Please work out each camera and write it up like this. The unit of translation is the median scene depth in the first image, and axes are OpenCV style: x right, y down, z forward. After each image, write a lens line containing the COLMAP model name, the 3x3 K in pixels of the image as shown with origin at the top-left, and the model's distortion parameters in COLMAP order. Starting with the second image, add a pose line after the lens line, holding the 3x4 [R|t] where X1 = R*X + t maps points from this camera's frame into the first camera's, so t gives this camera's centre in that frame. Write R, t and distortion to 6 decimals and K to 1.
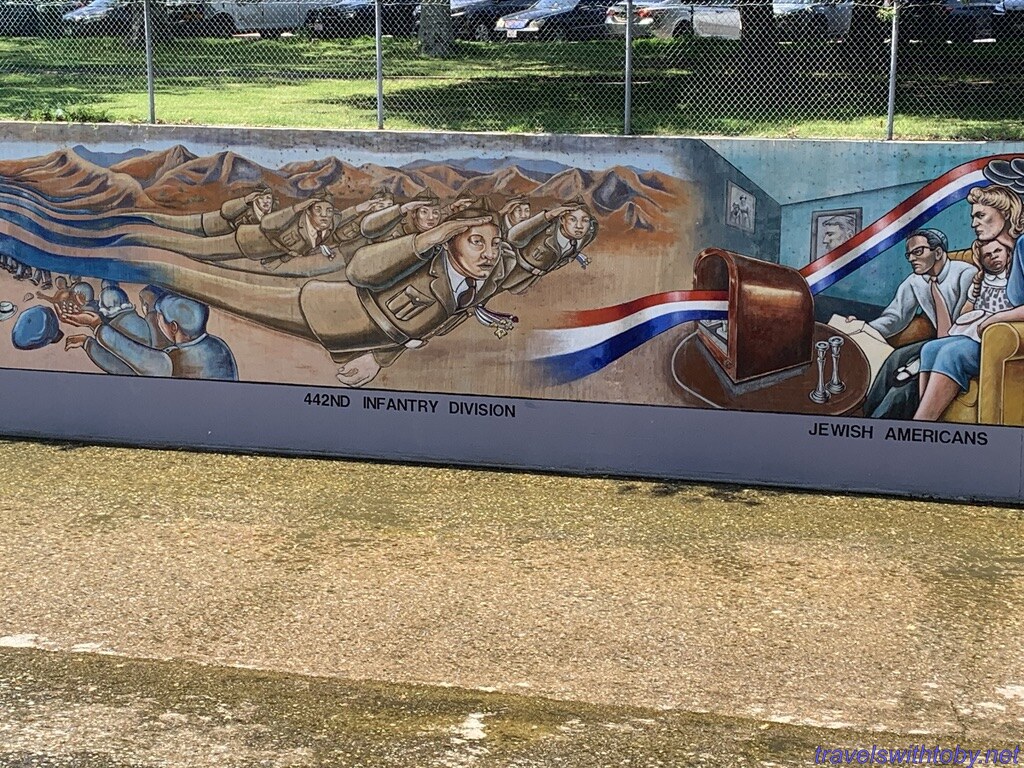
lens RADIAL K [[1850.7, 0, 509.7], [0, 1850.7, 380.5], [0, 0, 1]] dist [0.140917, 0.000000]
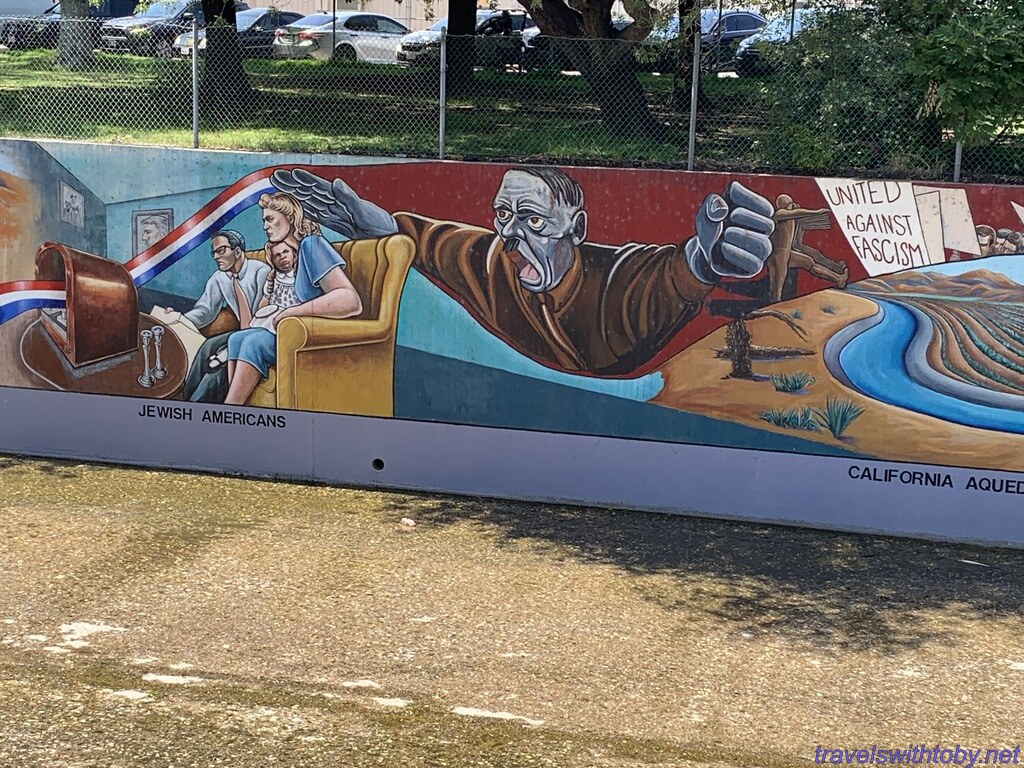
lens RADIAL K [[1850.7, 0, 513.8], [0, 1850.7, 388.3], [0, 0, 1]] dist [0.140917, 0.000000]
pose [[0.999618, 0.025766, 0.009996, 0.376107], [-0.025656, 0.999611, -0.010920, 0.019627], [-0.010274, 0.010659, 0.999890, -0.097823]]
